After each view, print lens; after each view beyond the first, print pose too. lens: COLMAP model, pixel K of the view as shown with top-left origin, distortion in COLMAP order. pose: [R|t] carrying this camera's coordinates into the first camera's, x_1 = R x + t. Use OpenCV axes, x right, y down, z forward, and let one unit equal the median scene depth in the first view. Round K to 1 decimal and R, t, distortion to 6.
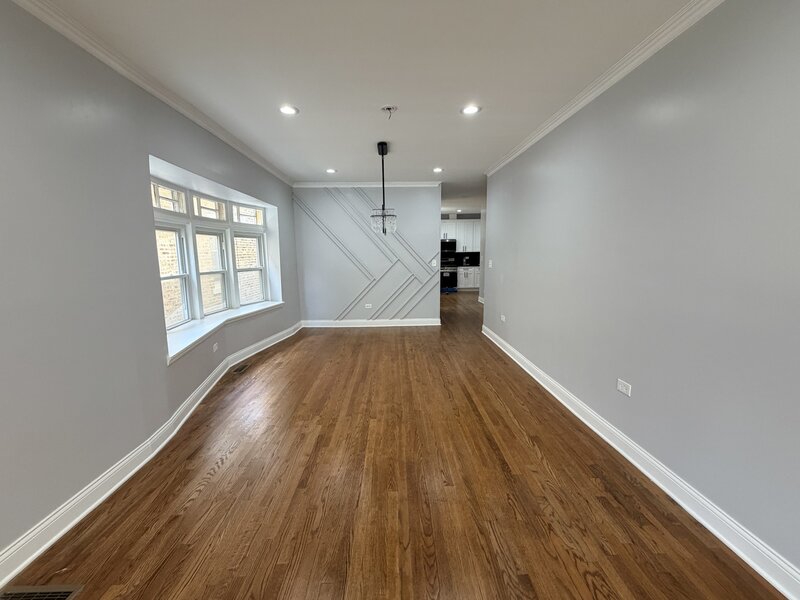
lens RADIAL K [[321.0, 0, 398.0], [0, 321.0, 285.6], [0, 0, 1]] dist [0.000215, 0.000088]
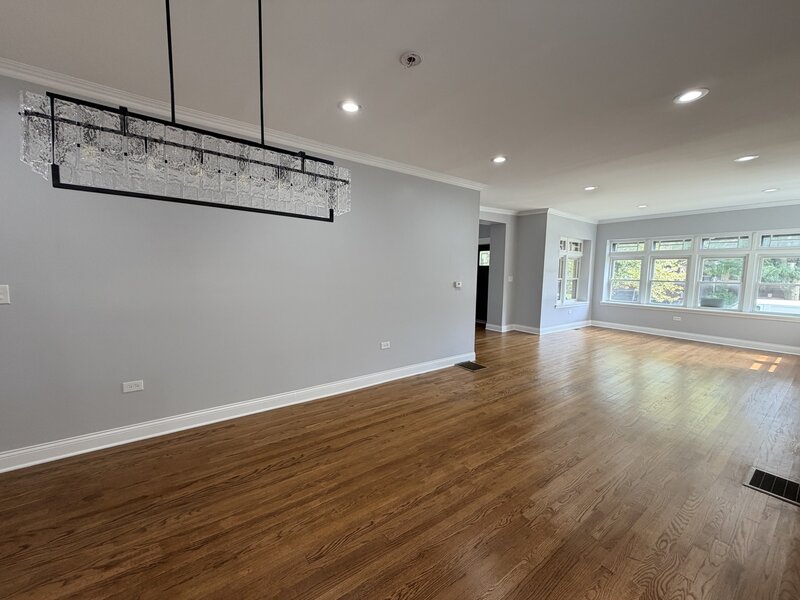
lens RADIAL K [[316.0, 0, 400.0], [0, 316.0, 300.0], [0, 0, 1]] dist [0.001338, 0.000461]
pose [[-0.569744, -0.070675, 0.818778, -0.509232], [0.082231, 0.986393, 0.142363, -0.115866], [-0.817698, 0.148439, -0.556179, 1.272446]]
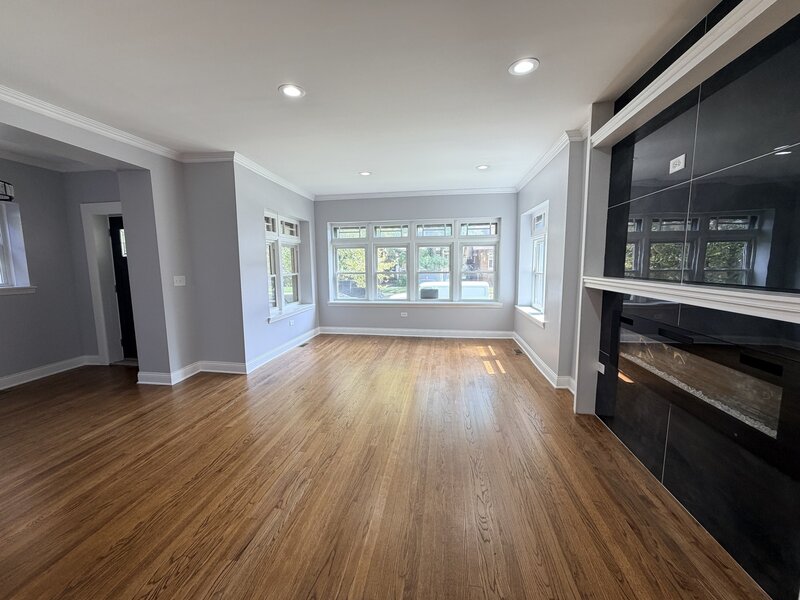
lens RADIAL K [[316.0, 0, 400.0], [0, 316.0, 300.0], [0, 0, 1]] dist [0.001338, 0.000461]
pose [[-0.987153, 0.005568, 0.159679, -0.122990], [0.040714, 0.975166, 0.217700, -0.035485], [-0.154501, 0.221404, -0.962865, 0.405822]]
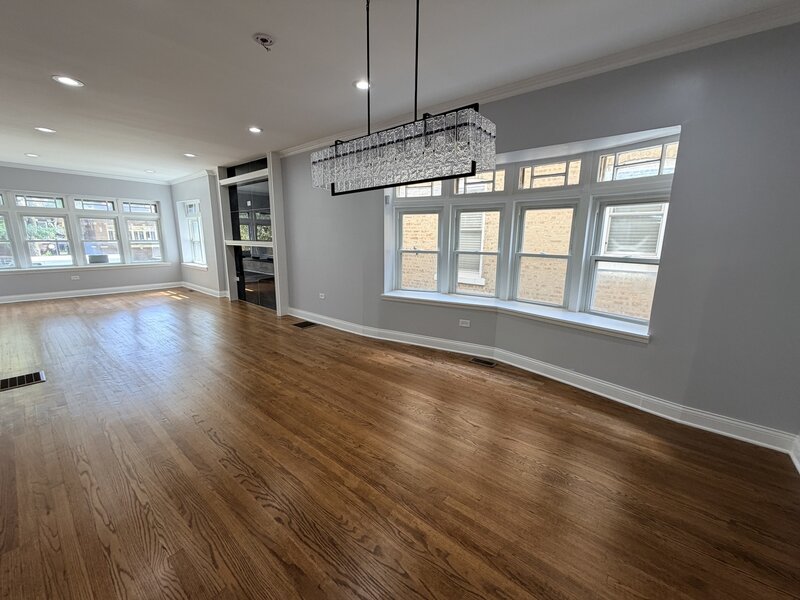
lens RADIAL K [[316.0, 0, 400.0], [0, 316.0, 300.0], [0, 0, 1]] dist [0.001338, 0.000461]
pose [[-0.639526, 0.153614, -0.753266, 0.360146], [-0.084030, 0.959994, 0.267114, -0.150872], [0.764164, 0.234123, -0.601033, 1.580005]]
